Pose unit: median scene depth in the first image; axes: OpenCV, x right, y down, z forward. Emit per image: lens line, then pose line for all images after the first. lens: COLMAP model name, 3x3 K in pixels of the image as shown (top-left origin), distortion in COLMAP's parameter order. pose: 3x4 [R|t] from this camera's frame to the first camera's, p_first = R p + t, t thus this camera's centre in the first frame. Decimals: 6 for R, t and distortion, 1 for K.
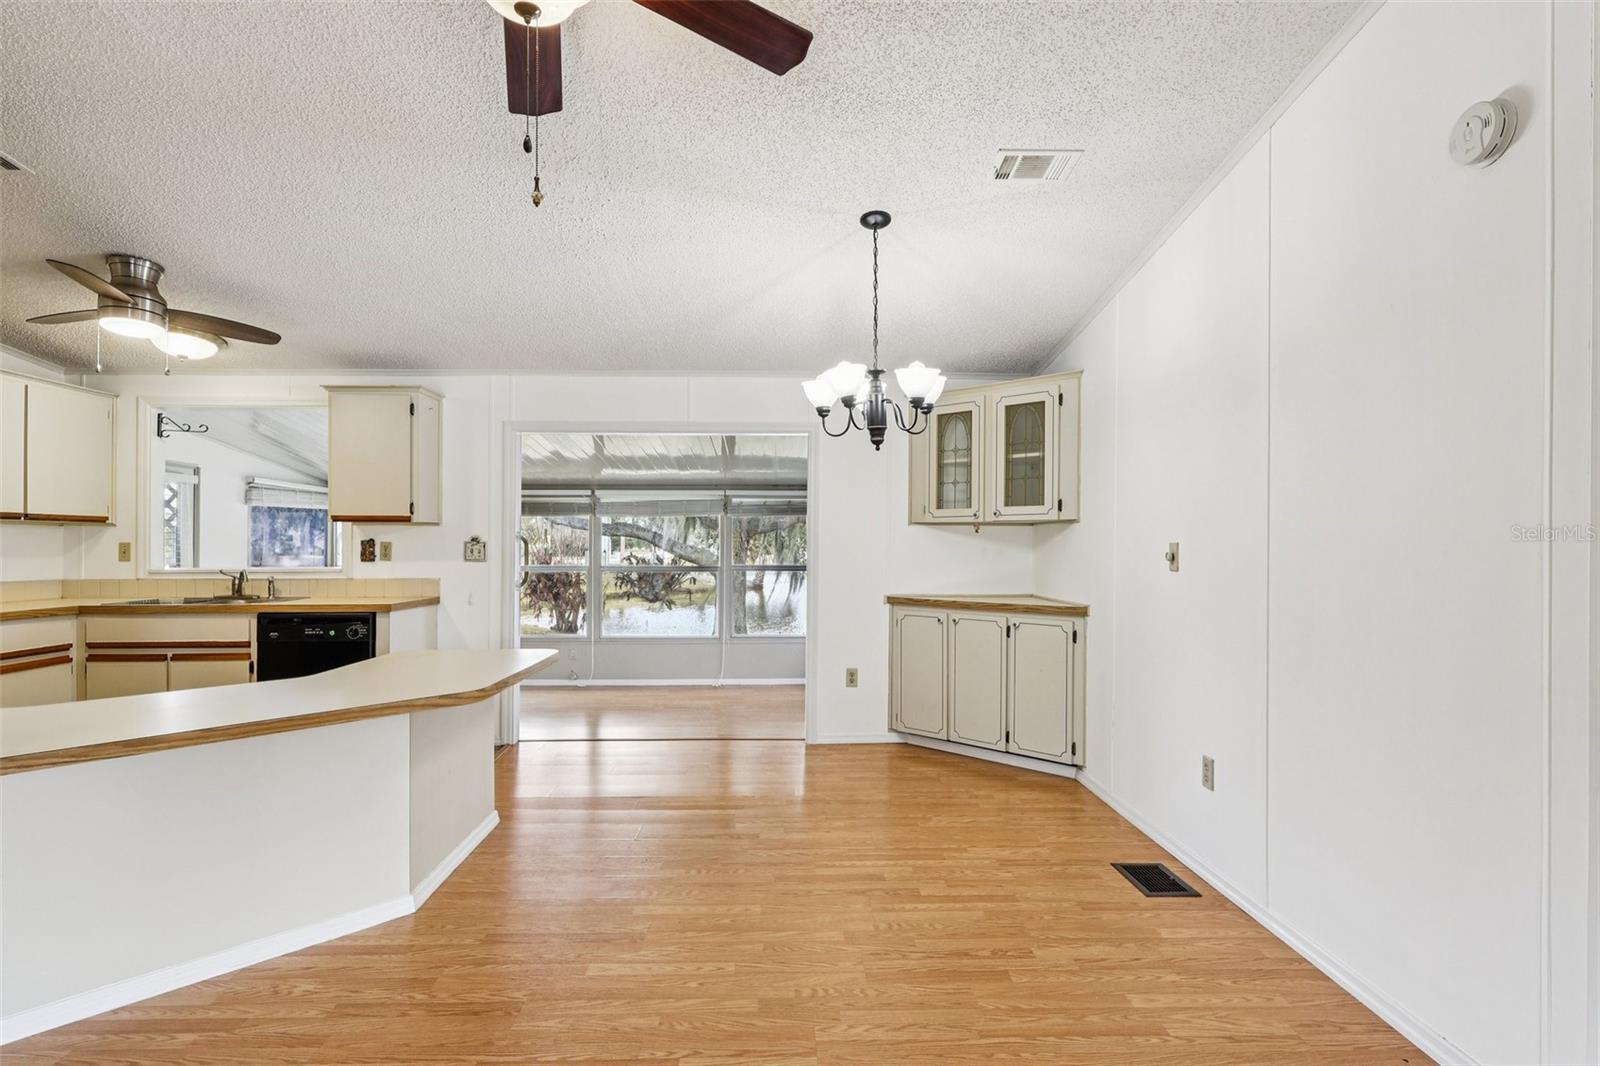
lens RADIAL K [[821.6, 0, 792.8], [0, 821.6, 545.4], [0, 0, 1]] dist [0.000637, 0.000432]
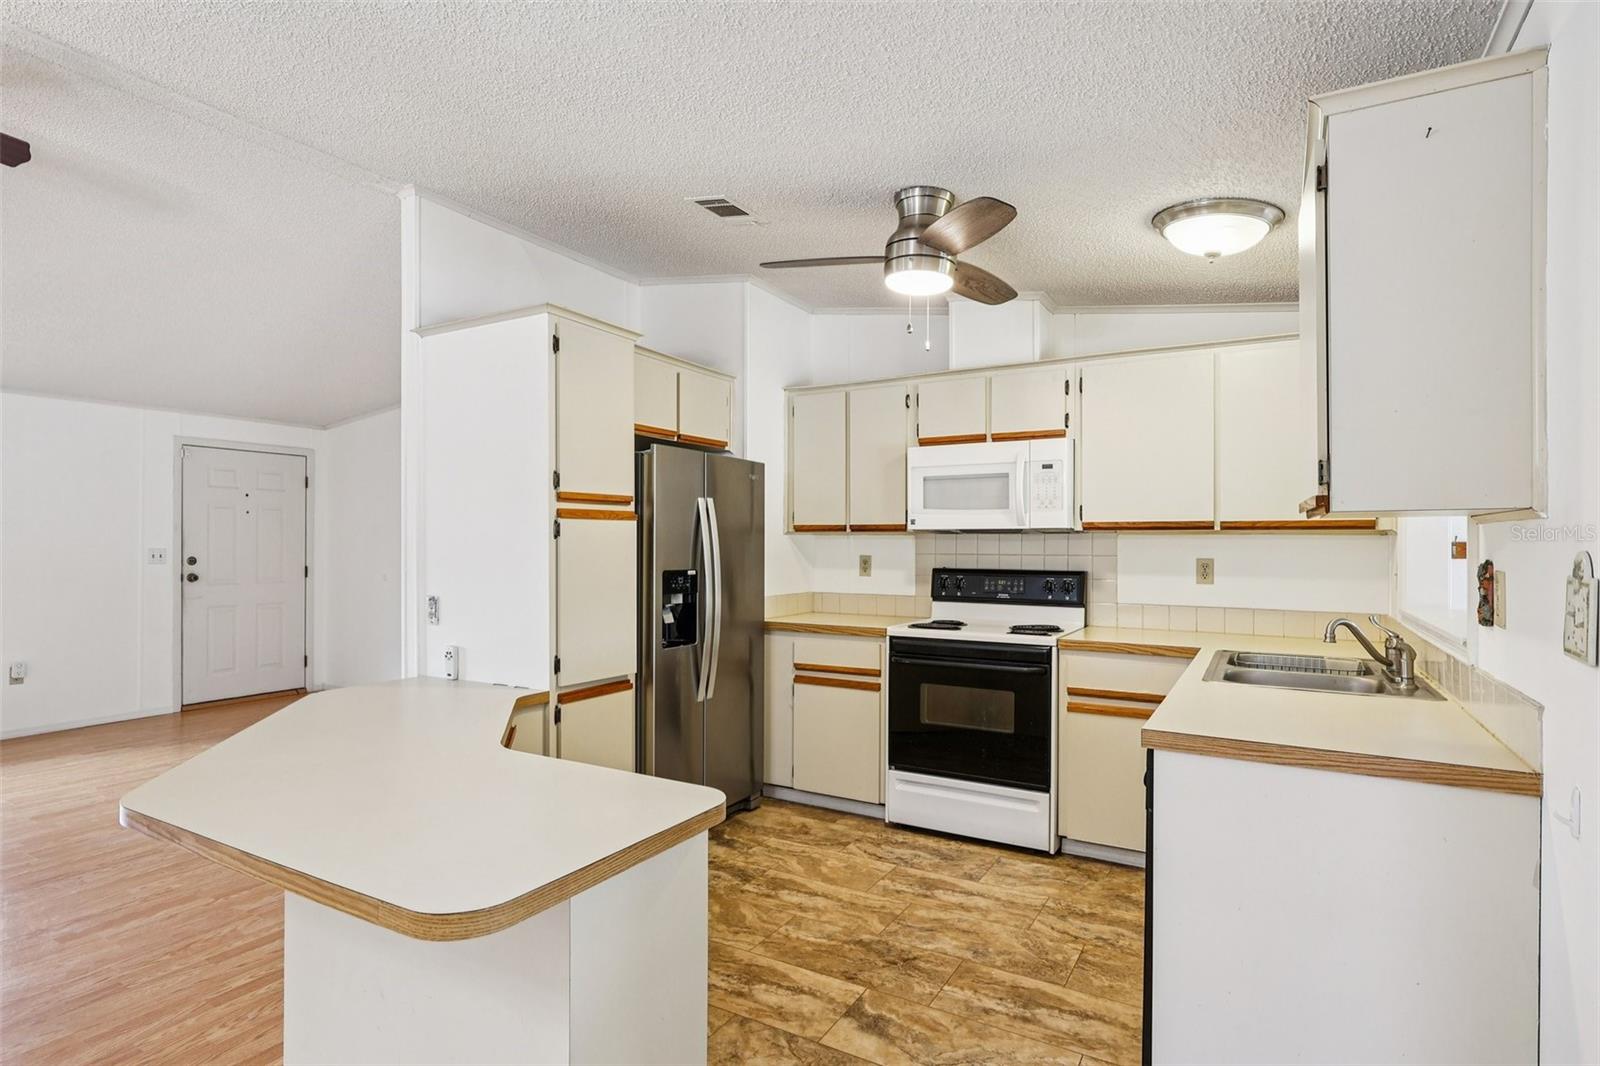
lens RADIAL K [[821.6, 0, 792.8], [0, 821.6, 545.4], [0, 0, 1]] dist [0.000637, 0.000432]
pose [[-0.524231, -0.001700, -0.851575, -0.061960], [-0.005069, 0.999987, 0.001125, -0.014083], [0.851561, 0.004906, -0.524232, 0.961172]]
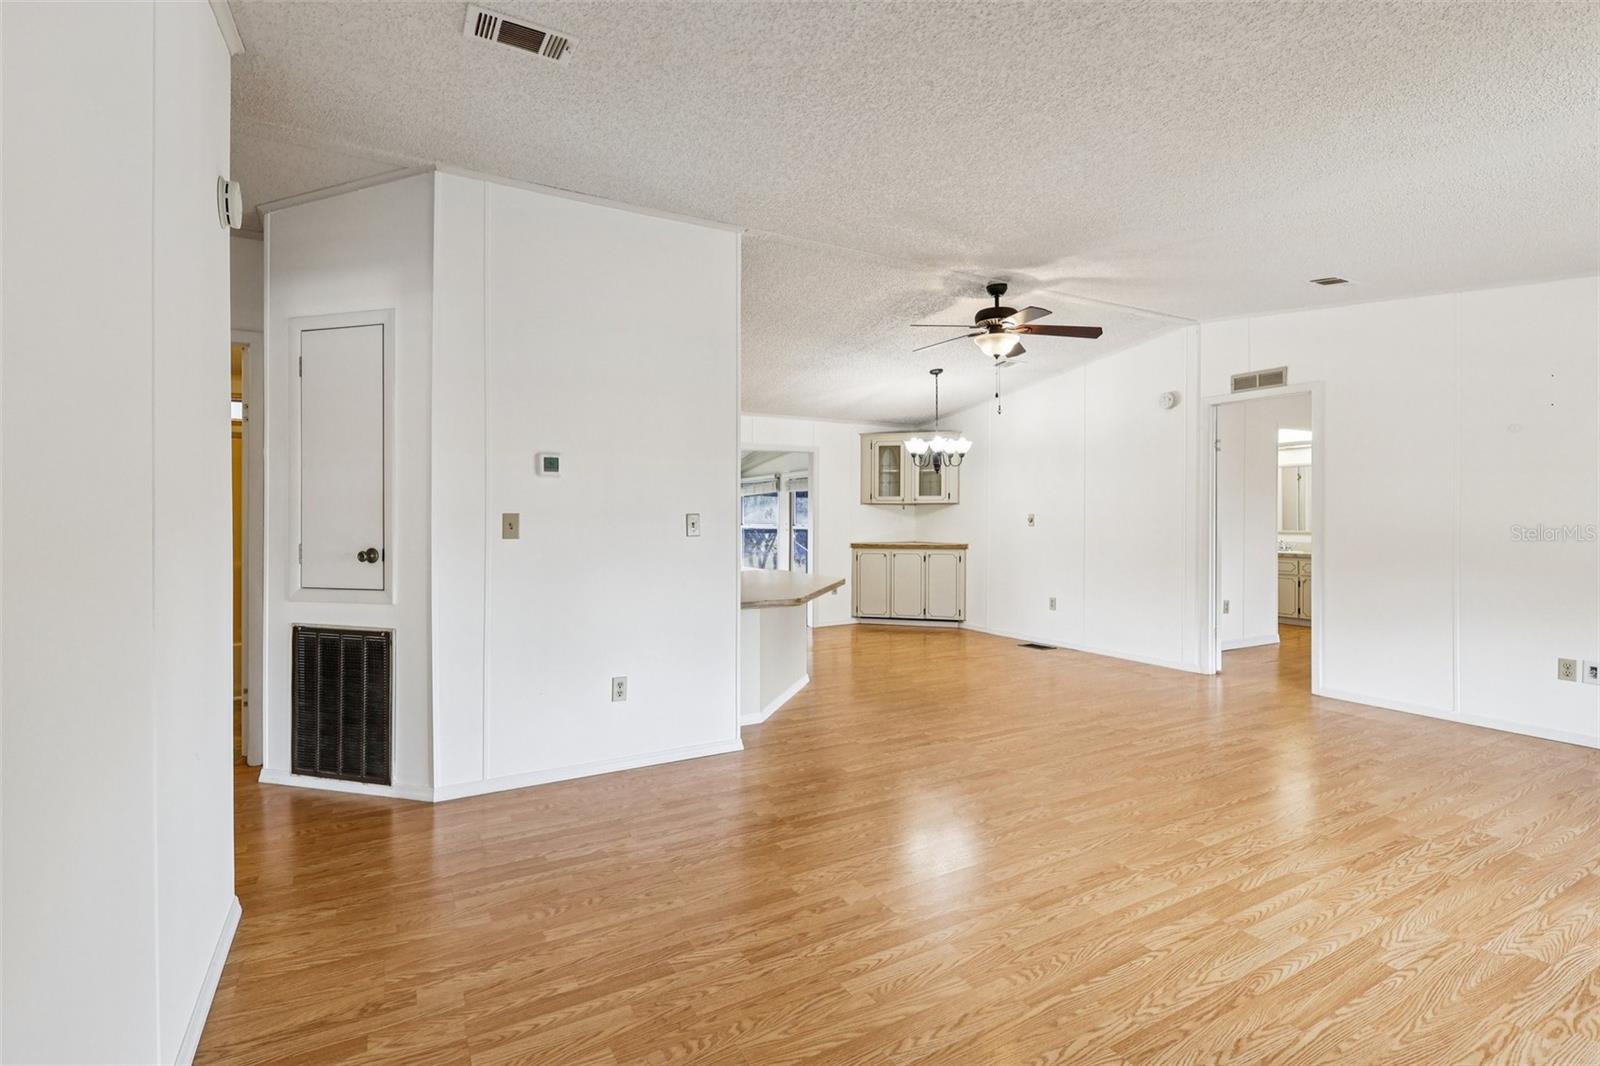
lens RADIAL K [[744.3, 0, 797.3], [0, 744.3, 520.9], [0, 0, 1]] dist [-0.004893, 0.000721]
pose [[0.882481, -0.004234, 0.470330, -0.803895], [0.001285, 0.999977, 0.006592, 0.000540], [-0.470347, -0.005213, 0.882466, -0.420603]]
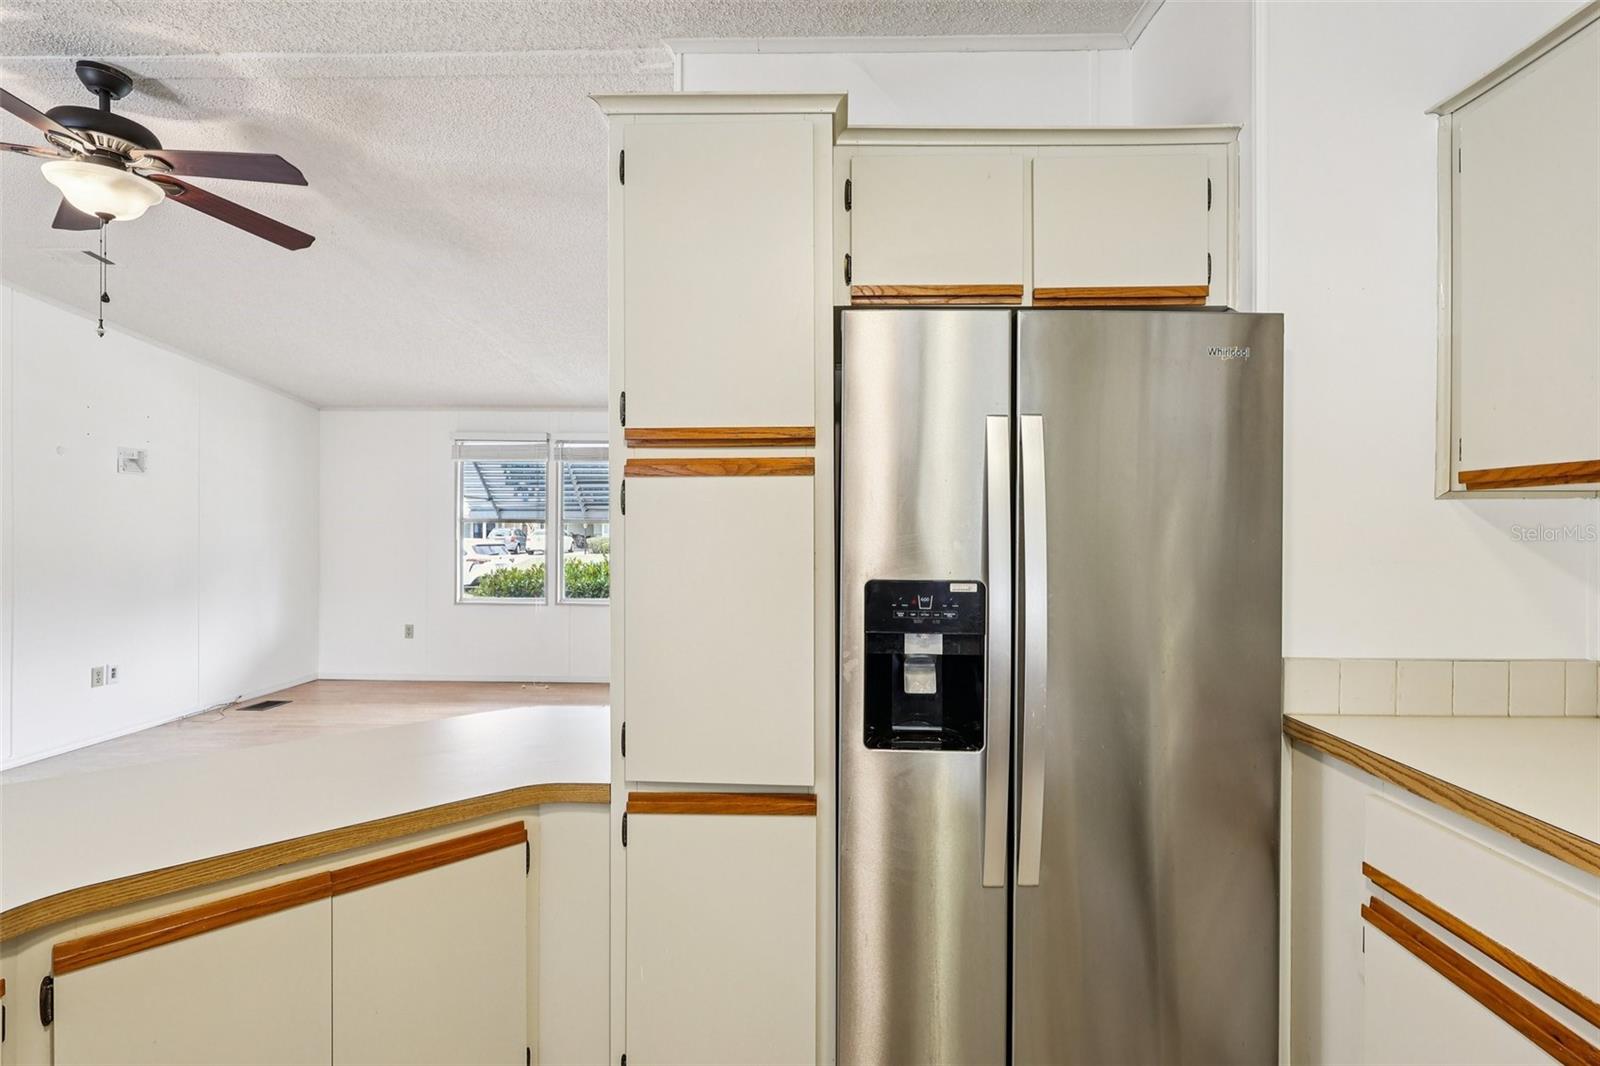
lens RADIAL K [[778.4, 0, 821.7], [0, 778.4, 530.7], [0, 0, 1]] dist [-0.000176, -0.000056]
pose [[-0.999190, -0.004459, 0.039986, -0.588068], [-0.004420, 0.999990, 0.001065, -0.011050], [-0.039990, 0.000888, -0.999200, 0.810054]]
